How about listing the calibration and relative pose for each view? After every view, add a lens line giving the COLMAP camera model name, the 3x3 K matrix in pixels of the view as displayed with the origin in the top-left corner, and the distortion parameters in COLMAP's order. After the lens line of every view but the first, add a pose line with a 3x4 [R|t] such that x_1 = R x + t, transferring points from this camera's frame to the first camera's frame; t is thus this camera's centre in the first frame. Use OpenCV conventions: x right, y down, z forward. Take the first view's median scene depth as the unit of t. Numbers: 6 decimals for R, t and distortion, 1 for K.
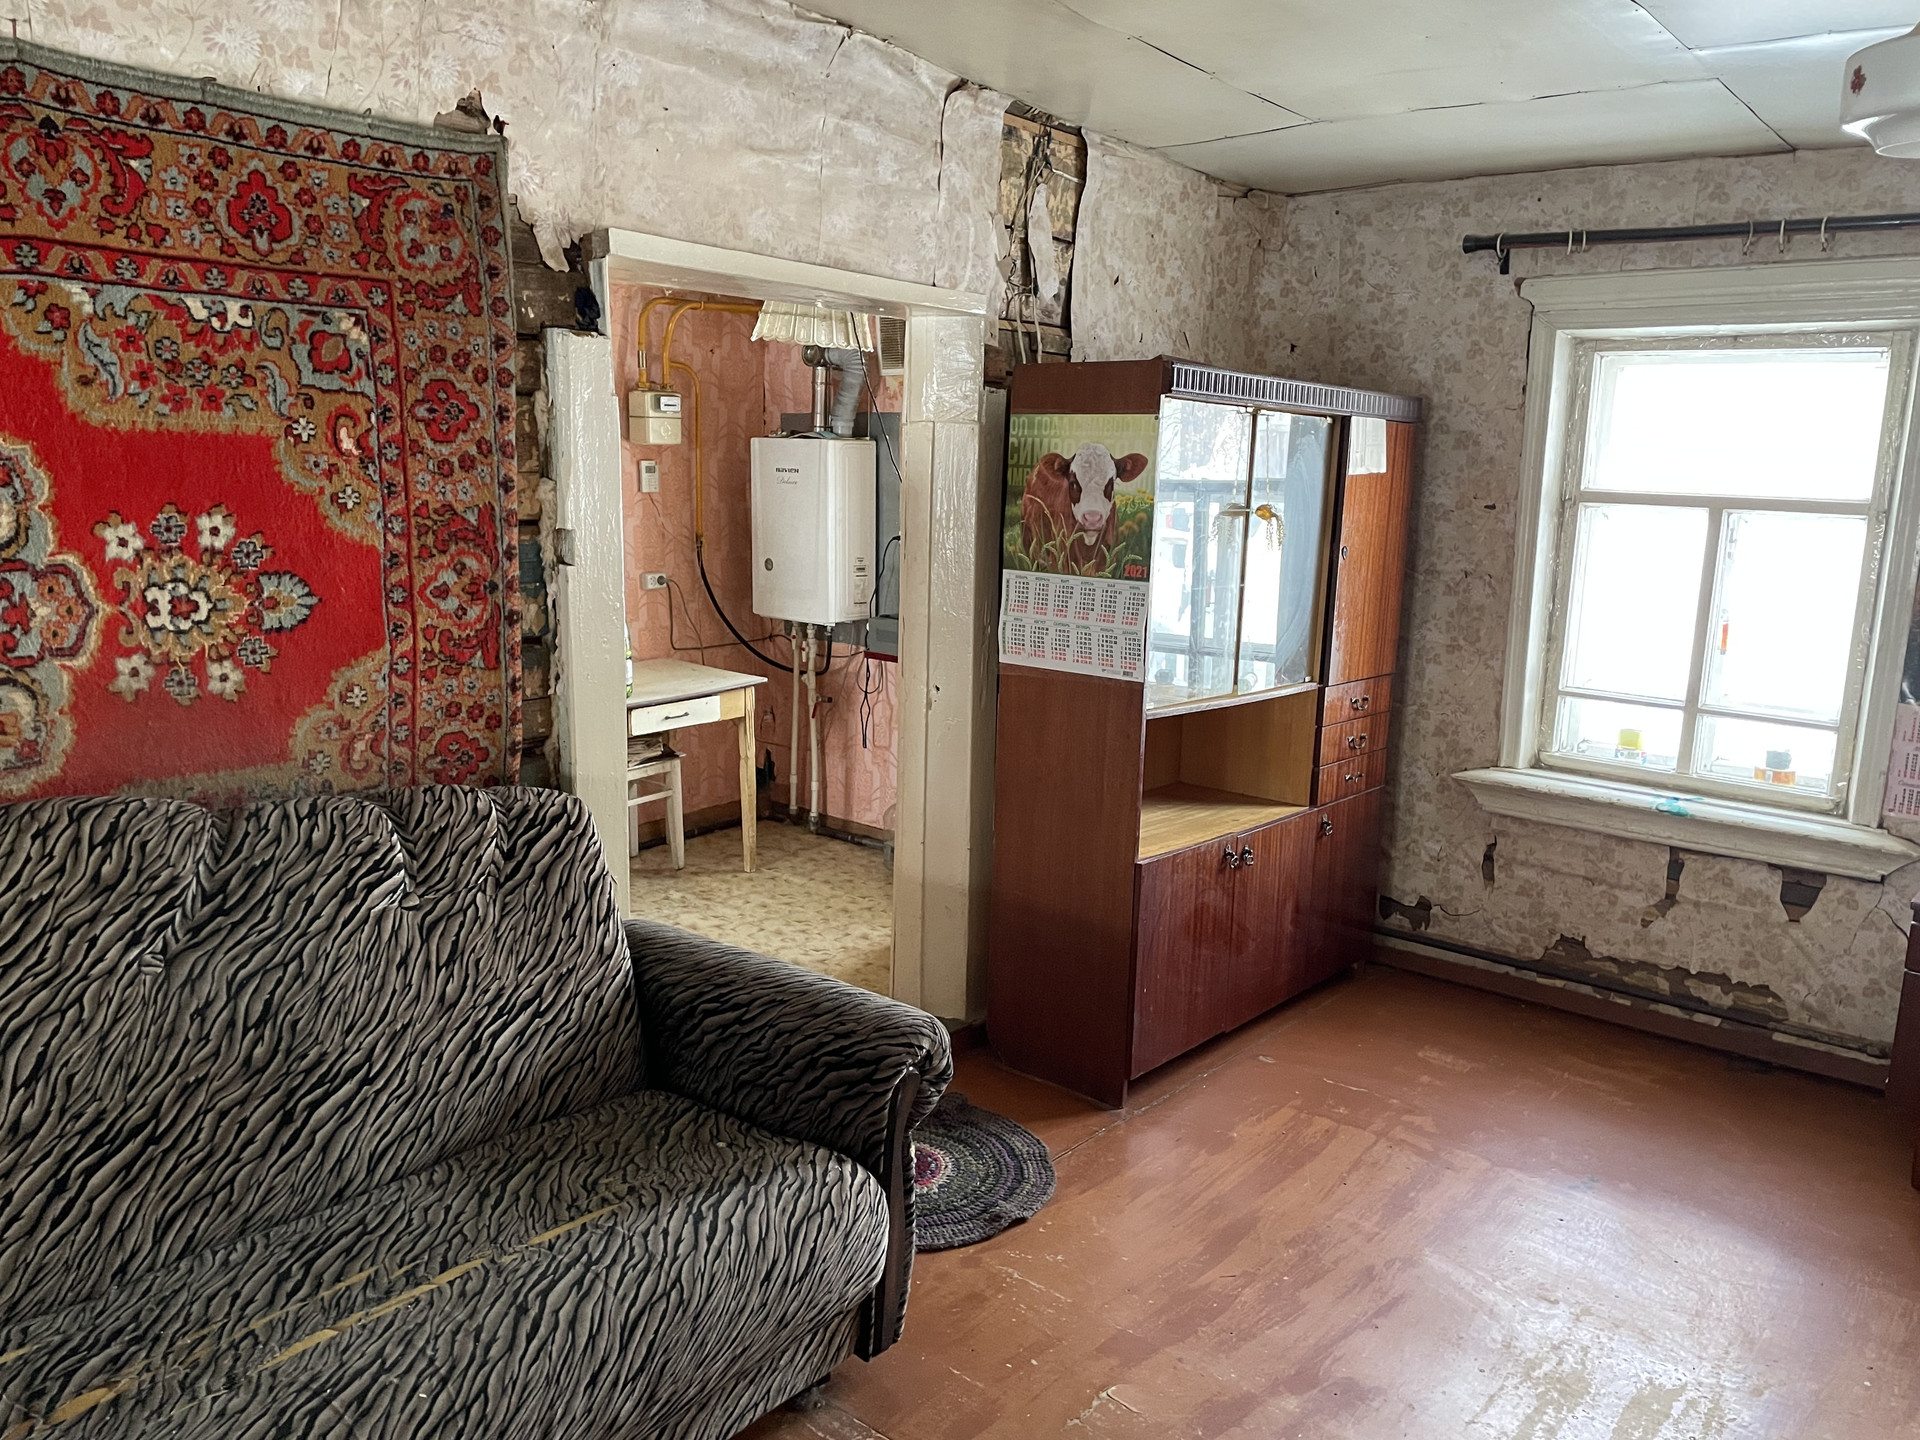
lens RADIAL K [[1422.5, 0, 960.0], [0, 1422.5, 720.0], [0, 0, 1]] dist [0.062501, -0.000313]
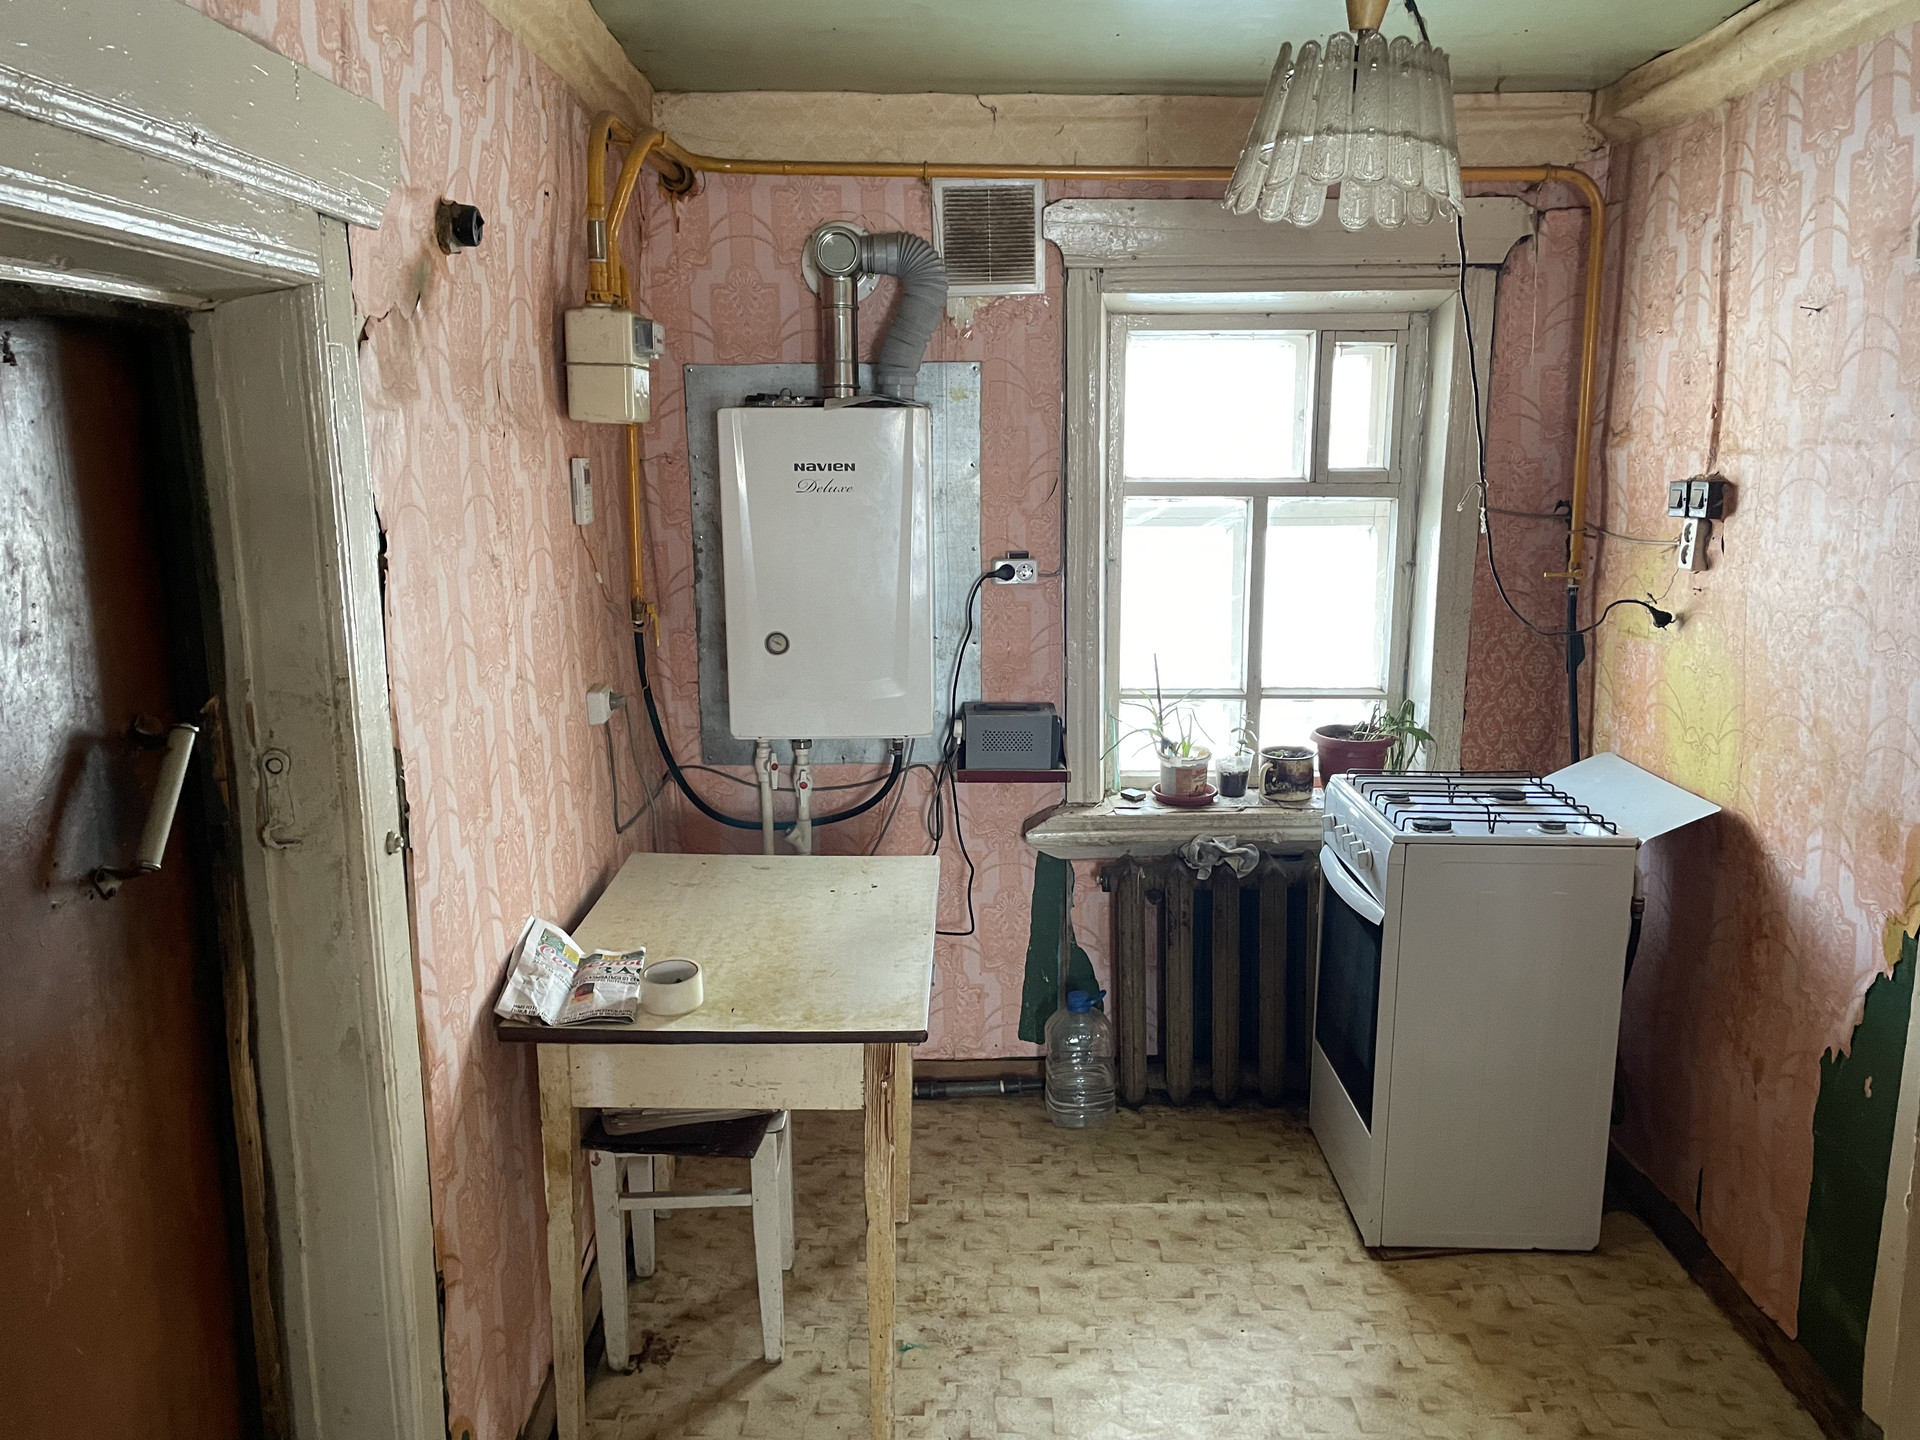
lens RADIAL K [[1422.5, 0, 960.0], [0, 1422.5, 720.0], [0, 0, 1]] dist [0.062501, -0.000313]
pose [[0.773192, -0.140438, 0.618427, -0.429077], [0.147000, 0.988301, 0.040644, -0.094651], [-0.616900, 0.059483, 0.784790, 0.550028]]
